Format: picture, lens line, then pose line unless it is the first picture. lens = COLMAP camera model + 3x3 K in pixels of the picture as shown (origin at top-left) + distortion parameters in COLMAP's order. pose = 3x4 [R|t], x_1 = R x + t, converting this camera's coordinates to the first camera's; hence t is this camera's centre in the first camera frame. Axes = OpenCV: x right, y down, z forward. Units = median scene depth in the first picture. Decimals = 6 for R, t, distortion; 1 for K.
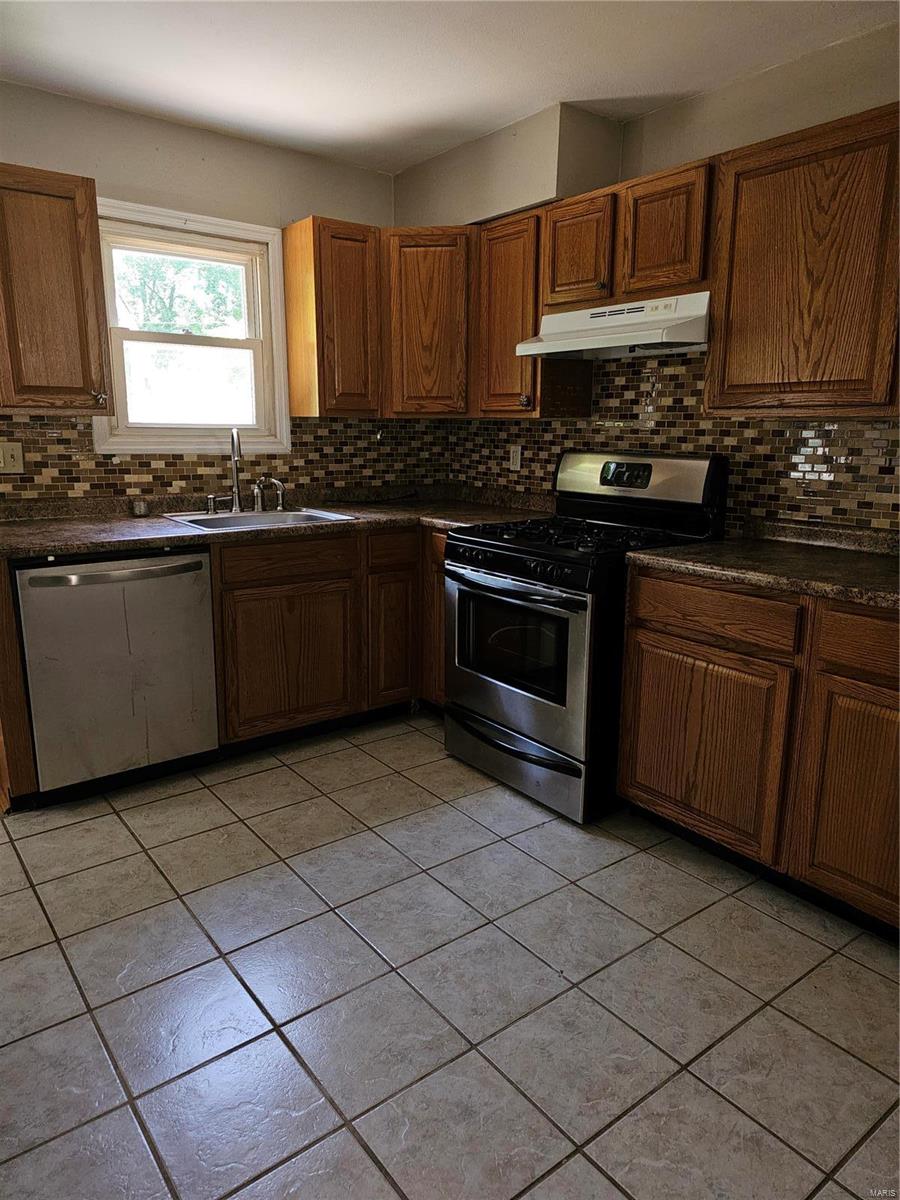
lens RADIAL K [[801.6, 0, 454.9], [0, 801.6, 601.5], [0, 0, 1]] dist [0.077099, -0.075644]
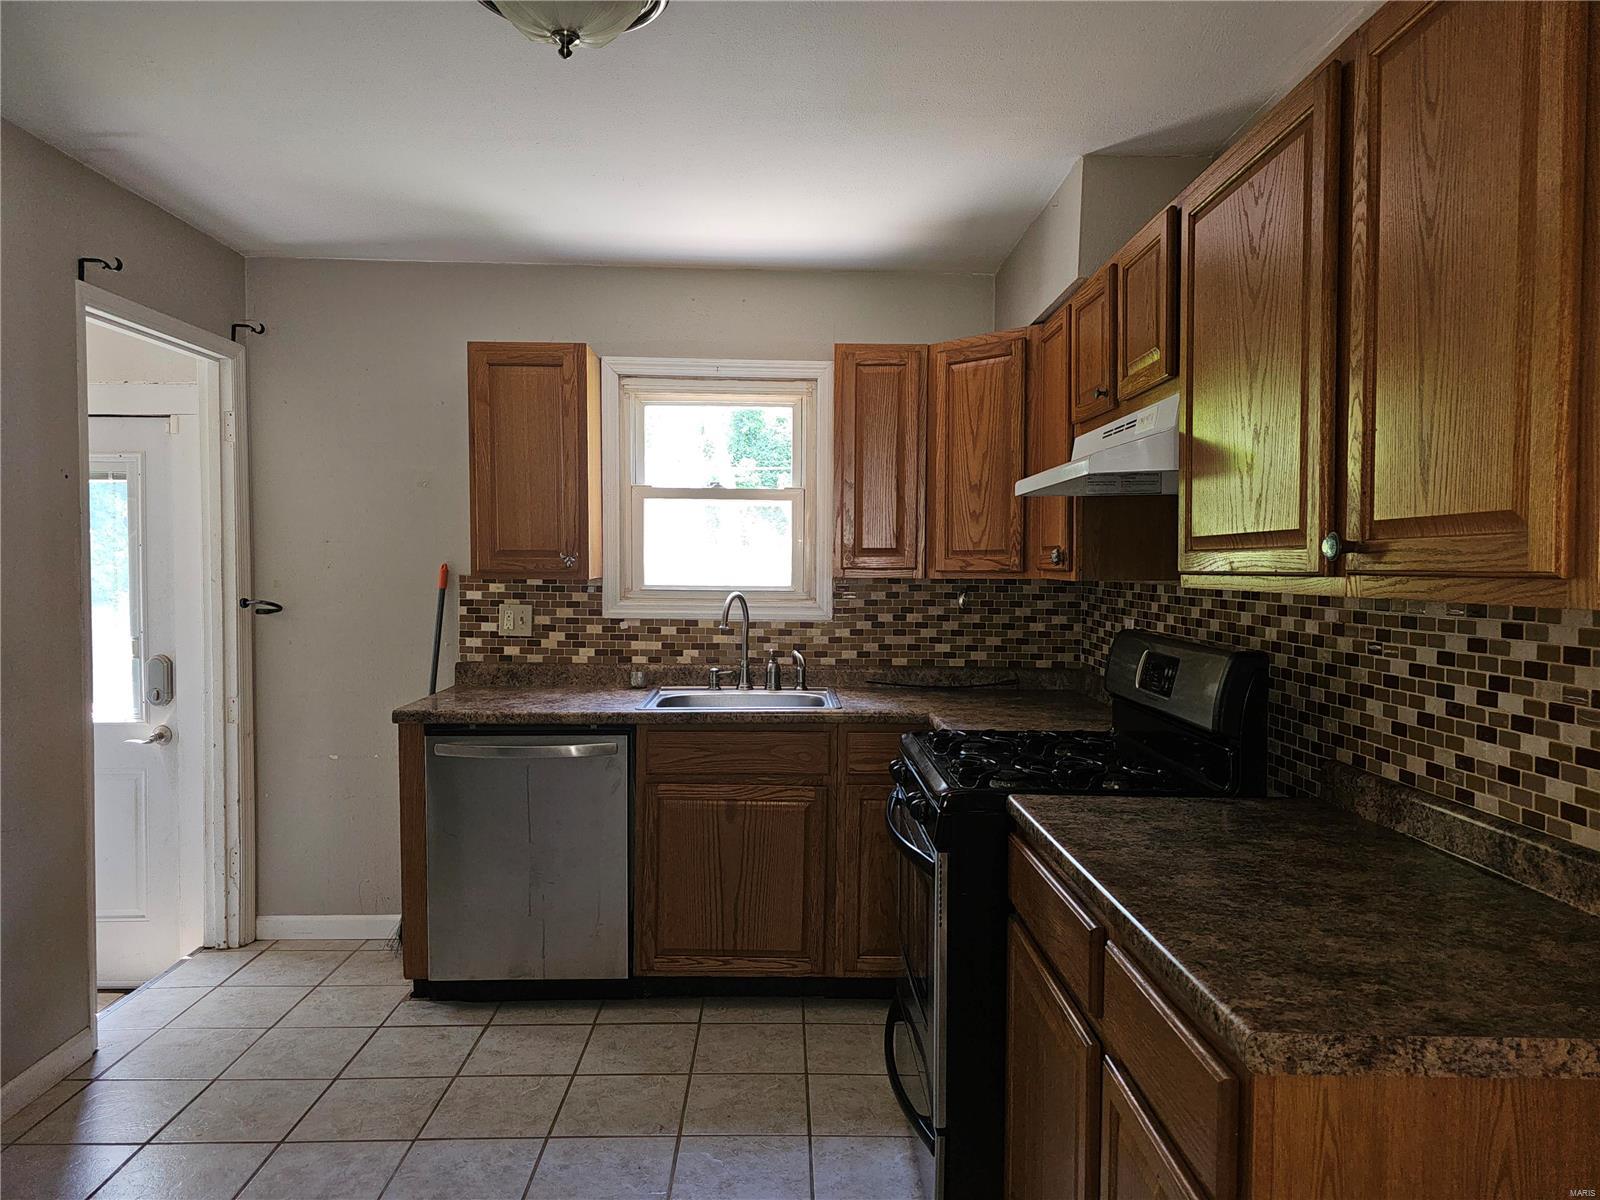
lens RADIAL K [[1066.7, 0, 806.1], [0, 1066.7, 601.6], [0, 0, 1]] dist [0.079557, -0.075372]
pose [[0.803420, 0.018199, -0.595135, 0.446396], [-0.129517, 0.980940, -0.144849, -0.051452], [0.581155, 0.193455, 0.790464, 0.162048]]
